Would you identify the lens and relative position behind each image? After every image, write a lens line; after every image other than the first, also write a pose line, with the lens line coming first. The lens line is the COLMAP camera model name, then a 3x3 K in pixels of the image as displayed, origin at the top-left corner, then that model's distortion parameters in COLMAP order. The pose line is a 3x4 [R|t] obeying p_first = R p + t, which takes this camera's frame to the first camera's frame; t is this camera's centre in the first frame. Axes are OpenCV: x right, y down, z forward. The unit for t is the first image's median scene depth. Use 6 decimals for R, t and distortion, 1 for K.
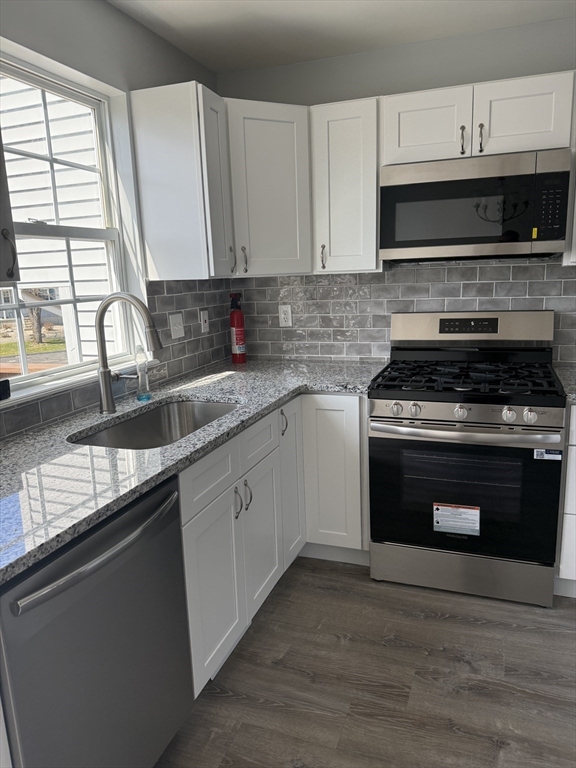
lens RADIAL K [[543.0, 0, 291.7], [0, 543.0, 384.5], [0, 0, 1]] dist [0.038587, -0.045049]
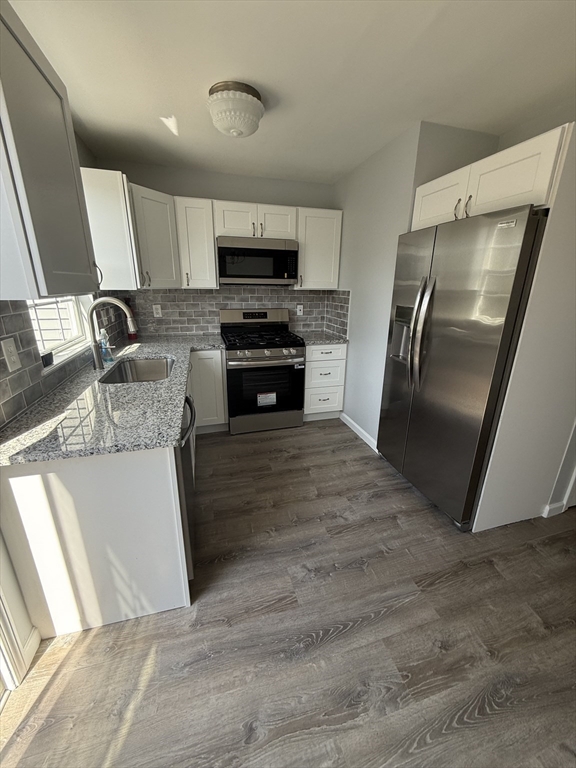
lens RADIAL K [[308.8, 0, 283.9], [0, 308.8, 382.9], [0, 0, 1]] dist [-0.000531, 0.000020]
pose [[0.809067, -0.138648, 0.571128, -0.388210], [0.080077, 0.988718, 0.126584, 0.016165], [-0.582235, -0.056681, 0.811042, -0.114080]]
